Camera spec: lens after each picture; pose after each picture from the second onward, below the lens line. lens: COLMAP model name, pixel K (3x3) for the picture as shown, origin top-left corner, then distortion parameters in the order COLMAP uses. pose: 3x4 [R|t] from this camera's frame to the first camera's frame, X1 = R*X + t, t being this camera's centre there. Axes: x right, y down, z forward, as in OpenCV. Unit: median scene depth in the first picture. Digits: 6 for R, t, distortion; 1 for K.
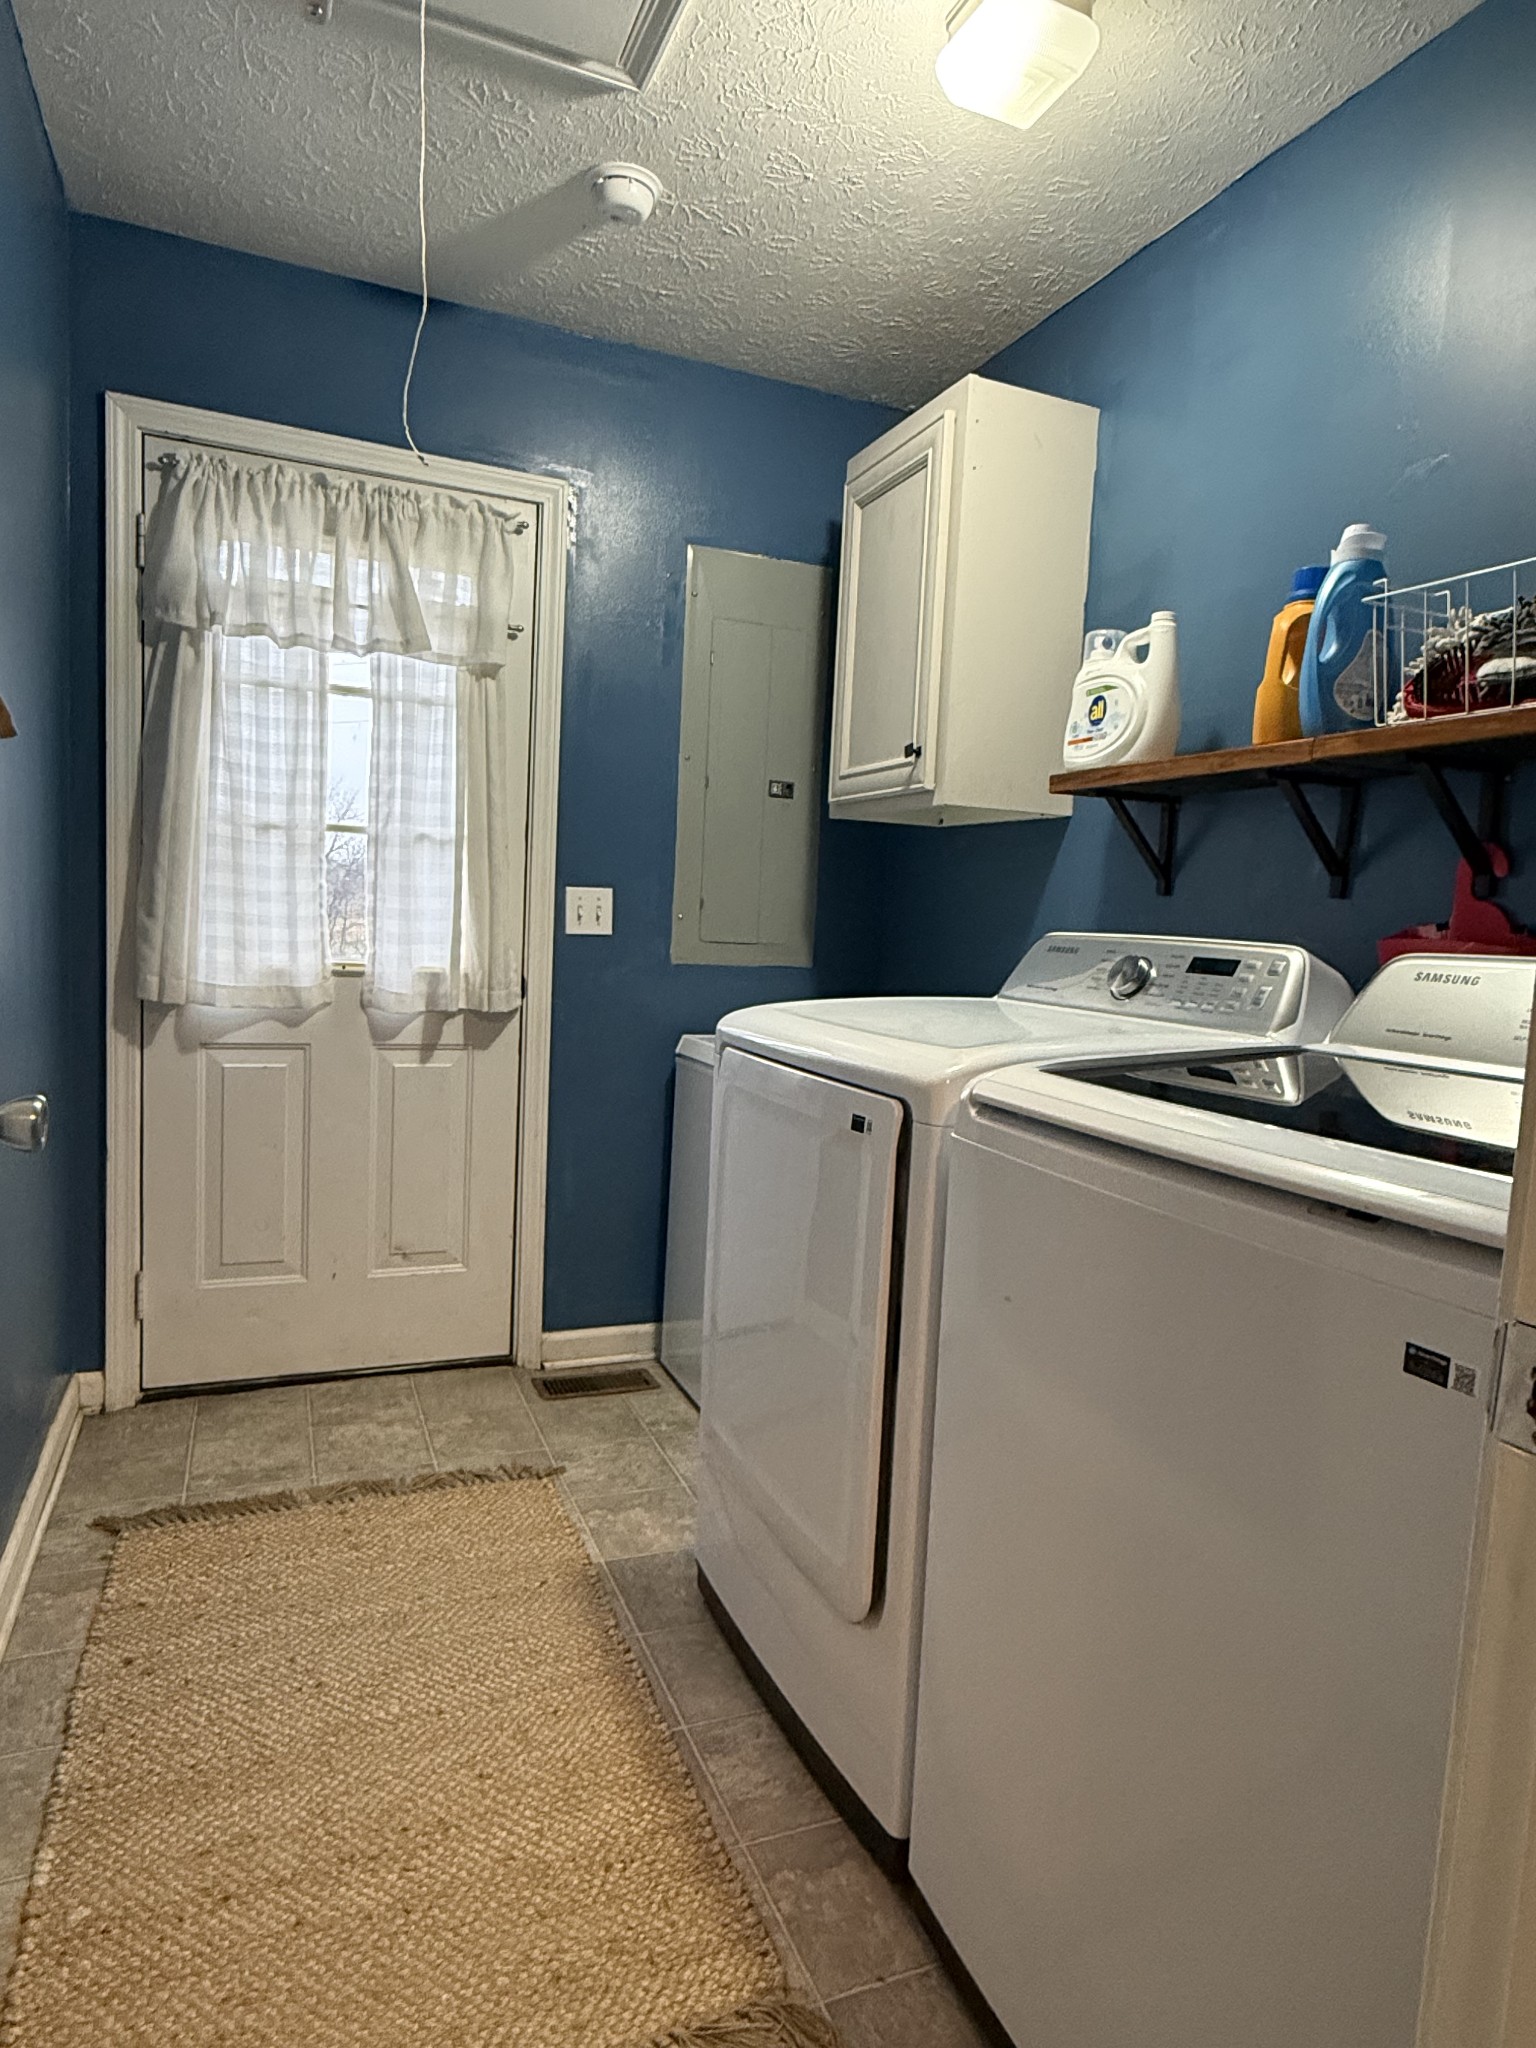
lens RADIAL K [[1130.2, 0, 763.9], [0, 1130.2, 1024.8], [0, 0, 1]] dist [-0.006276, -0.001037]
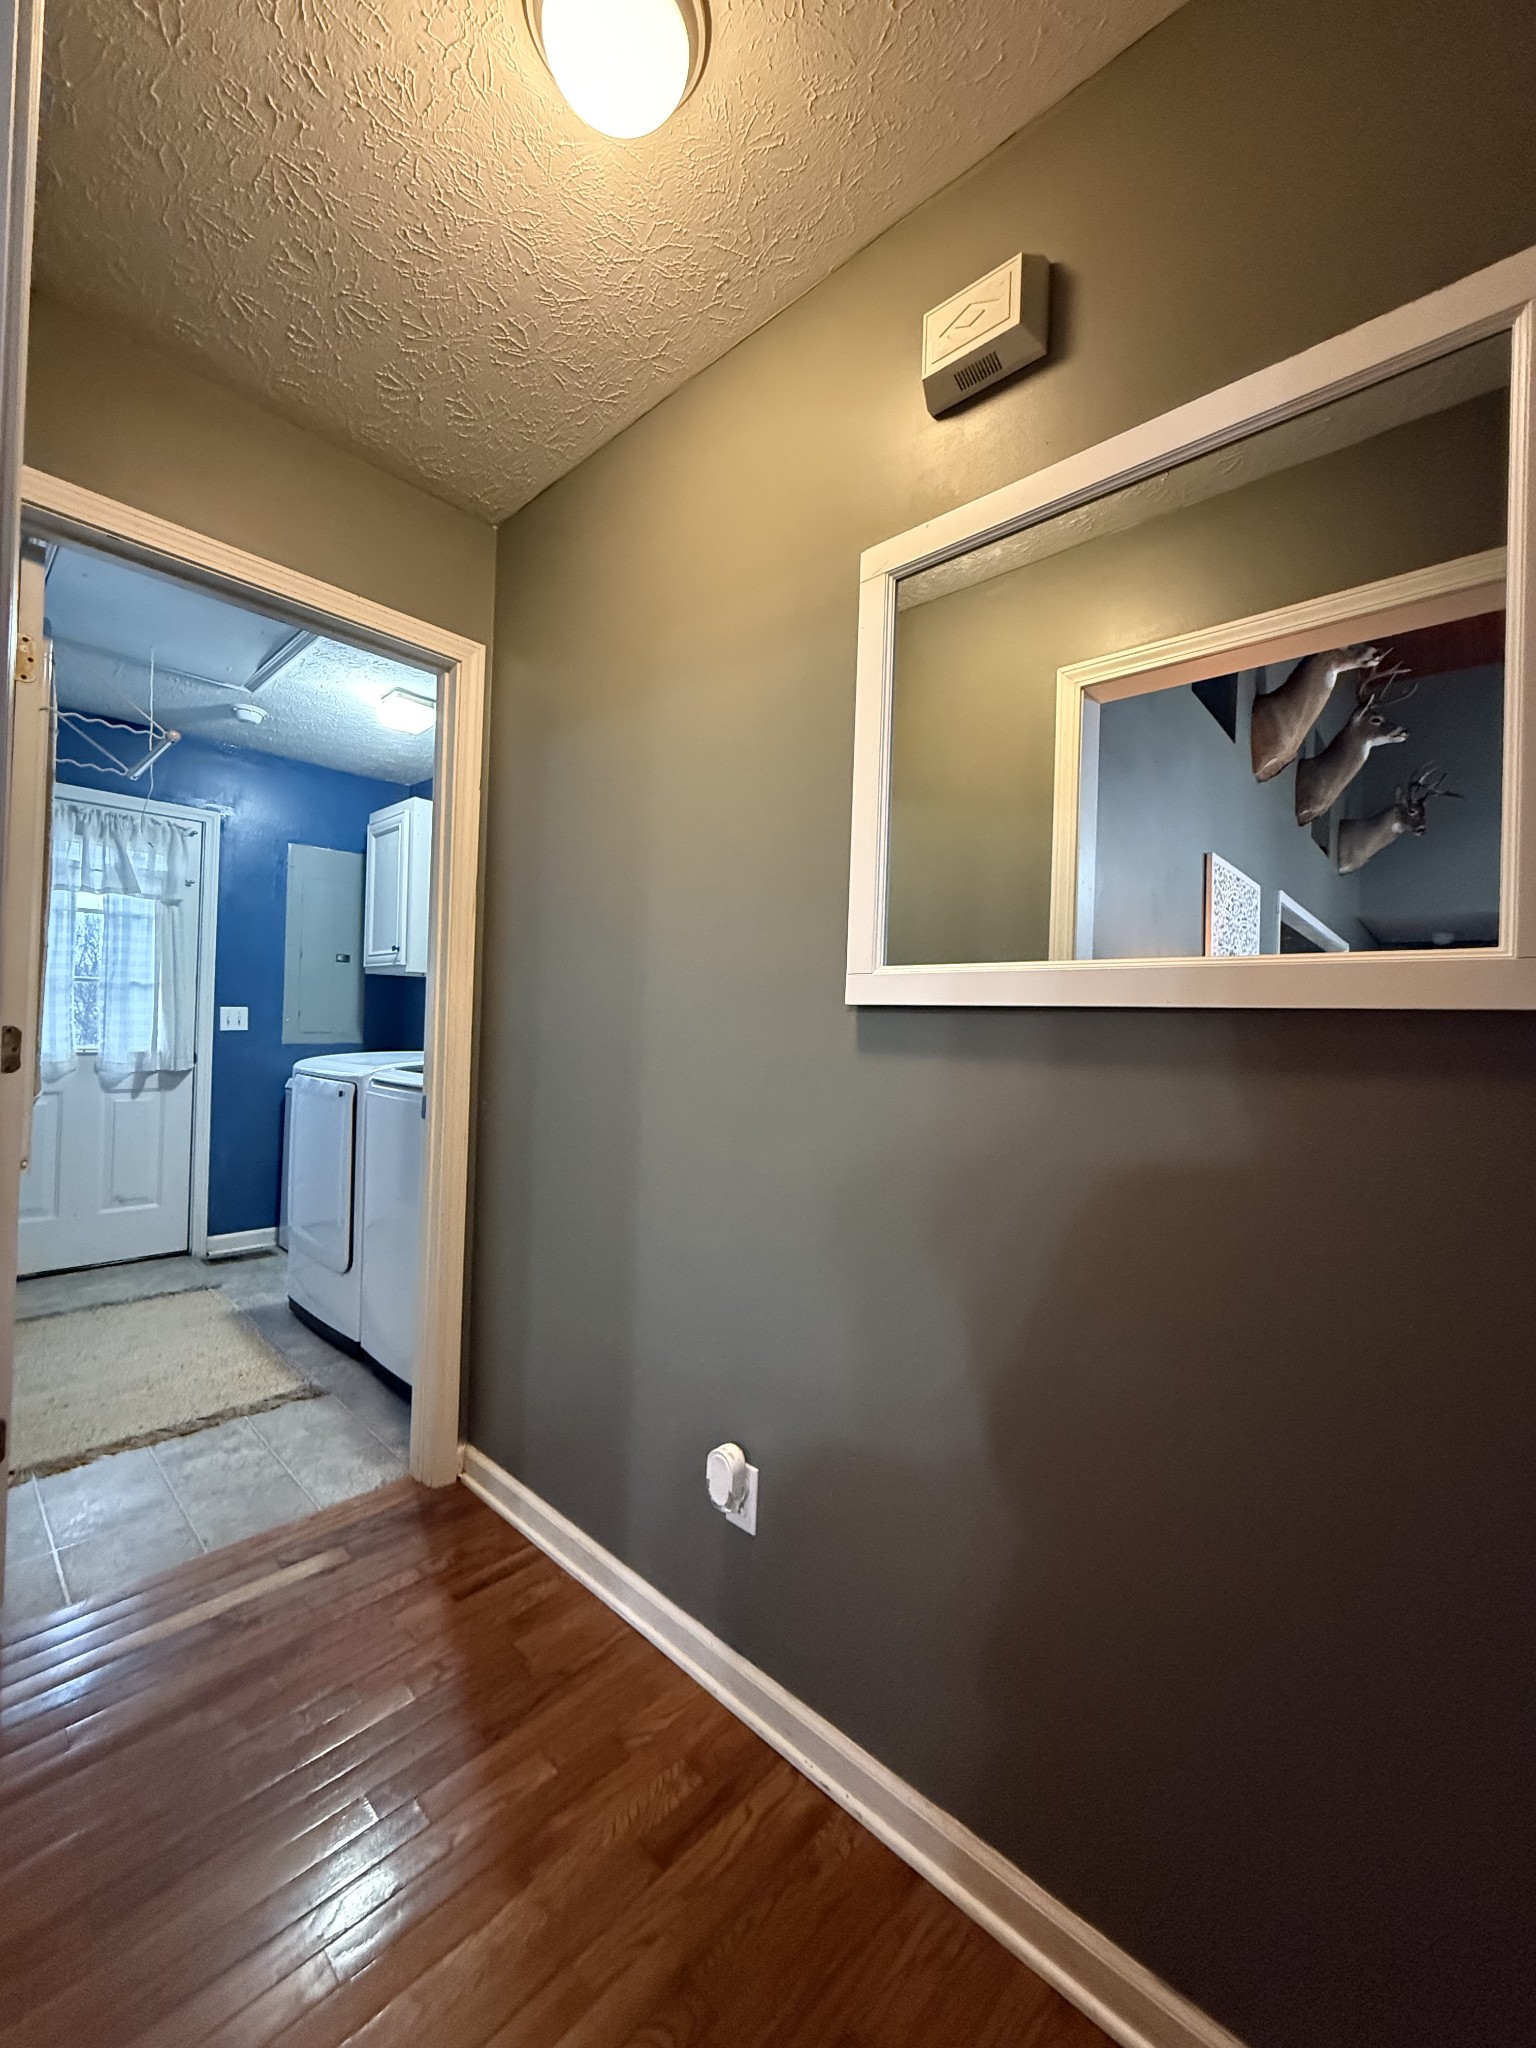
lens RADIAL K [[814.8, 0, 767.3], [0, 814.8, 1018.4], [0, 0, 1]] dist [-0.001093, -0.000107]
pose [[0.913188, -0.021861, 0.406952, 0.130181], [0.056514, 0.995705, -0.073328, 0.062339], [-0.403601, 0.089961, 0.910502, -0.748780]]
